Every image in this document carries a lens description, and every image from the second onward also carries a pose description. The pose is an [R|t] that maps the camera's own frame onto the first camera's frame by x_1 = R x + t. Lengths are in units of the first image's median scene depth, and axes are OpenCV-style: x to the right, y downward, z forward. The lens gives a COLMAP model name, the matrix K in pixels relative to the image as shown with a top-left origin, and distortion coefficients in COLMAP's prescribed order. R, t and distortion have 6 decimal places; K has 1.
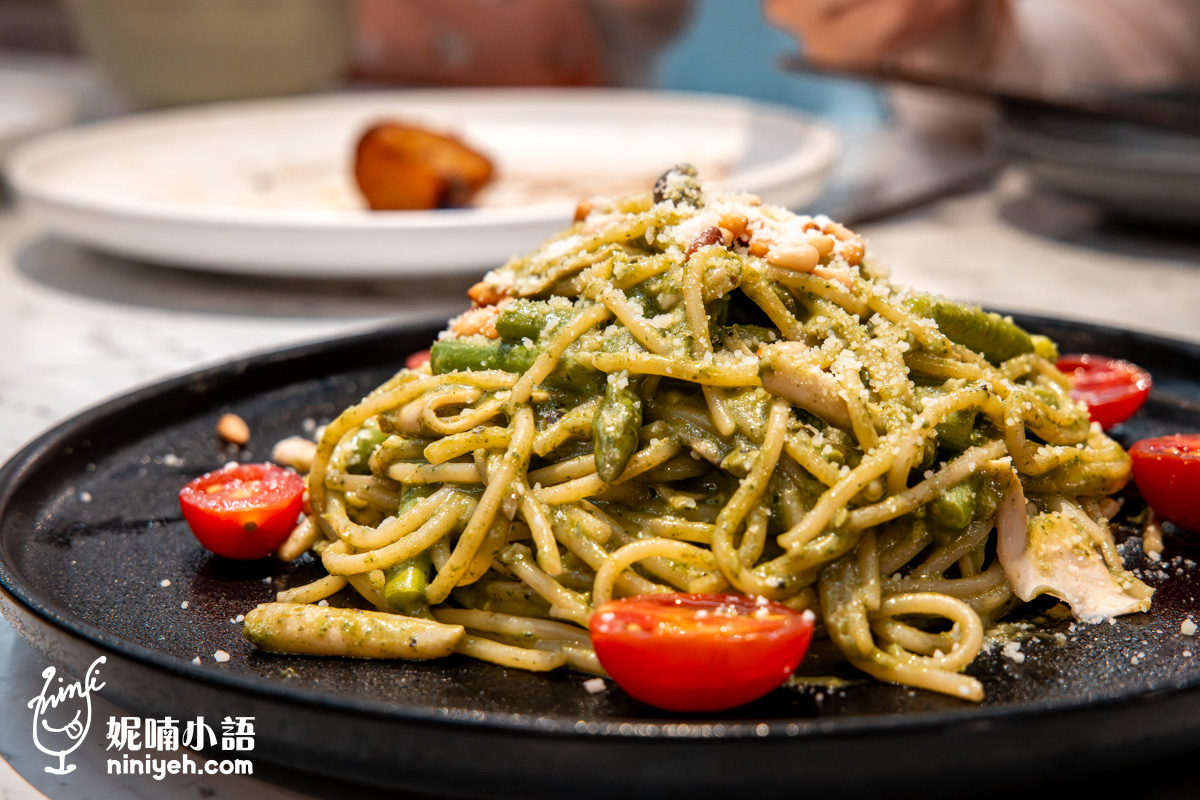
lens RADIAL K [[2144.0, 0, 595.7], [0, 2144.0, 397.8], [0, 0, 1]] dist [0.158399, 0.000000]
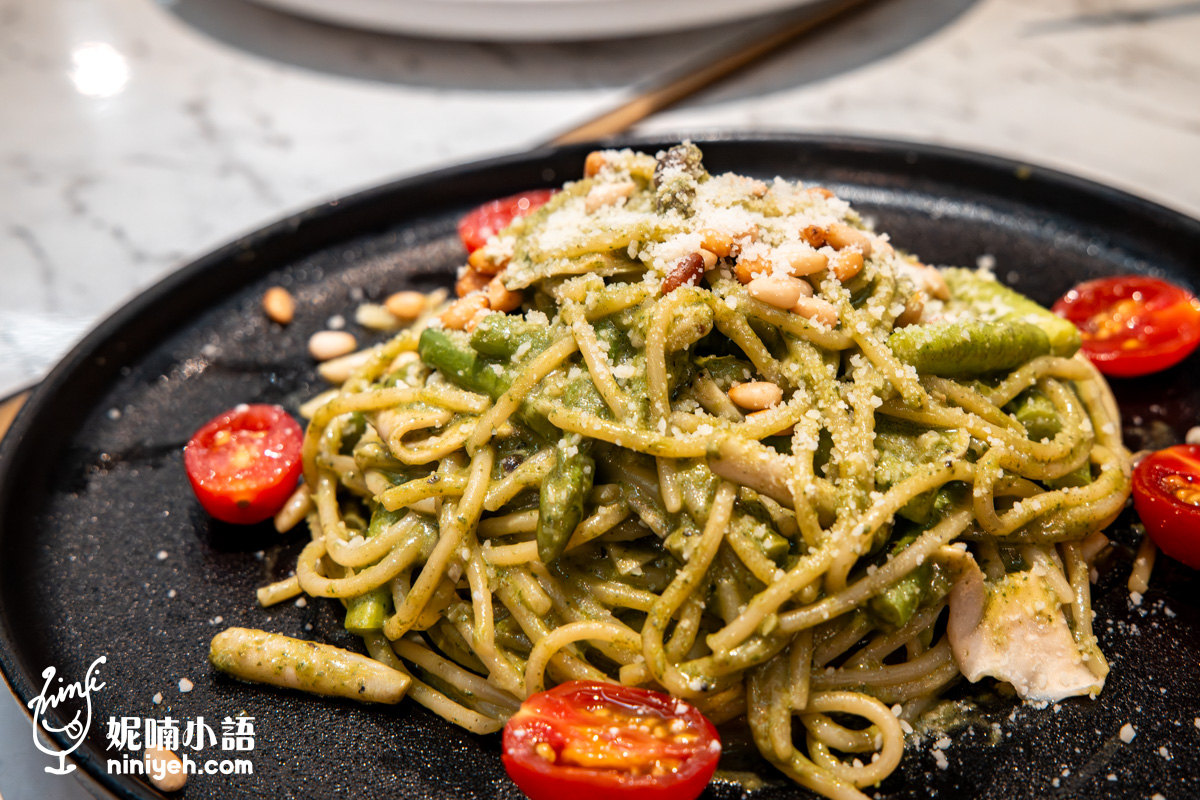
lens RADIAL K [[2129.0, 0, 604.1], [0, 2129.0, 402.2], [0, 0, 1]] dist [0.190583, 0.000000]
pose [[0.989711, 0.059034, -0.130338, 0.152787], [-0.017764, 0.954568, 0.297462, -0.318640], [0.141977, -0.292086, 0.945795, 0.078424]]
